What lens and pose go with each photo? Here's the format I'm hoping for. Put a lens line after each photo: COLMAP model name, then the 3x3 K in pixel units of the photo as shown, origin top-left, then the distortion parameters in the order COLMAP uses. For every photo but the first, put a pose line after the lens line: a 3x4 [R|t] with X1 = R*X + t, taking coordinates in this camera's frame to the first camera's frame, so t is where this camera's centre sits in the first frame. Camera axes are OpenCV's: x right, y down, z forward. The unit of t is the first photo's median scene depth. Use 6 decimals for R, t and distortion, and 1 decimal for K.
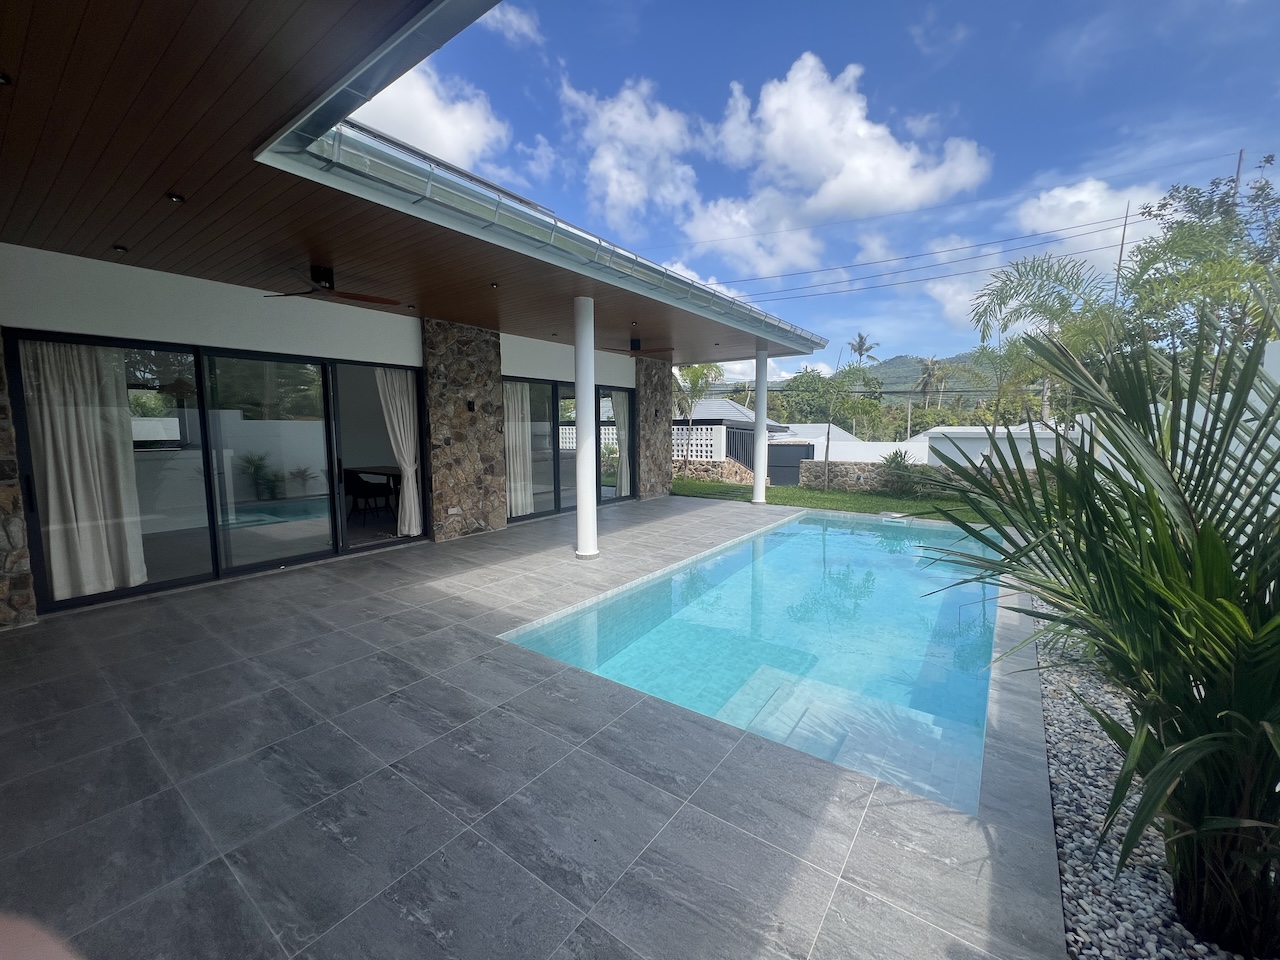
lens RADIAL K [[512.5, 0, 637.4], [0, 512.5, 478.4], [0, 0, 1]] dist [-0.000812, 0.000065]
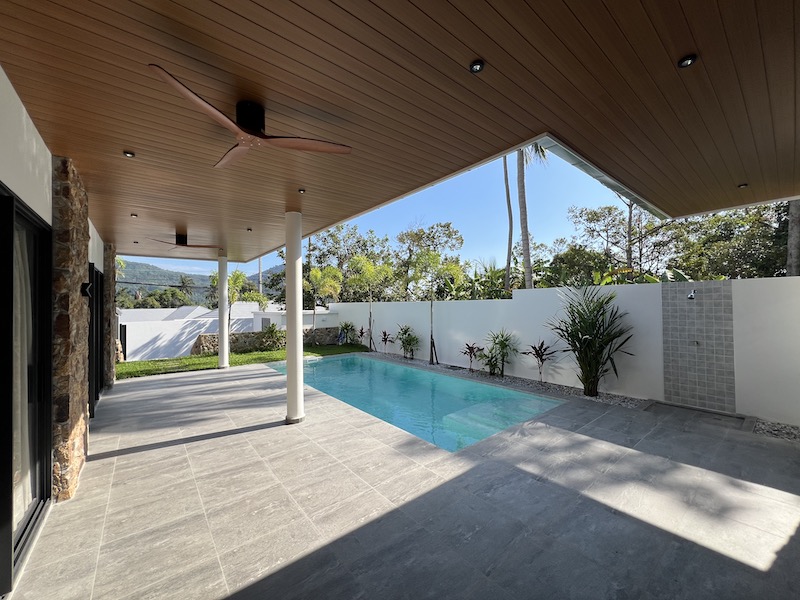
lens RADIAL K [[320.3, 0, 398.4], [0, 320.3, 299.0], [0, 0, 1]] dist [-0.000812, 0.000065]
pose [[0.253407, 0.019388, 0.967166, -0.888322], [0.109843, 0.992756, -0.048680, -0.075855], [-0.961103, 0.118572, 0.249442, 0.630132]]
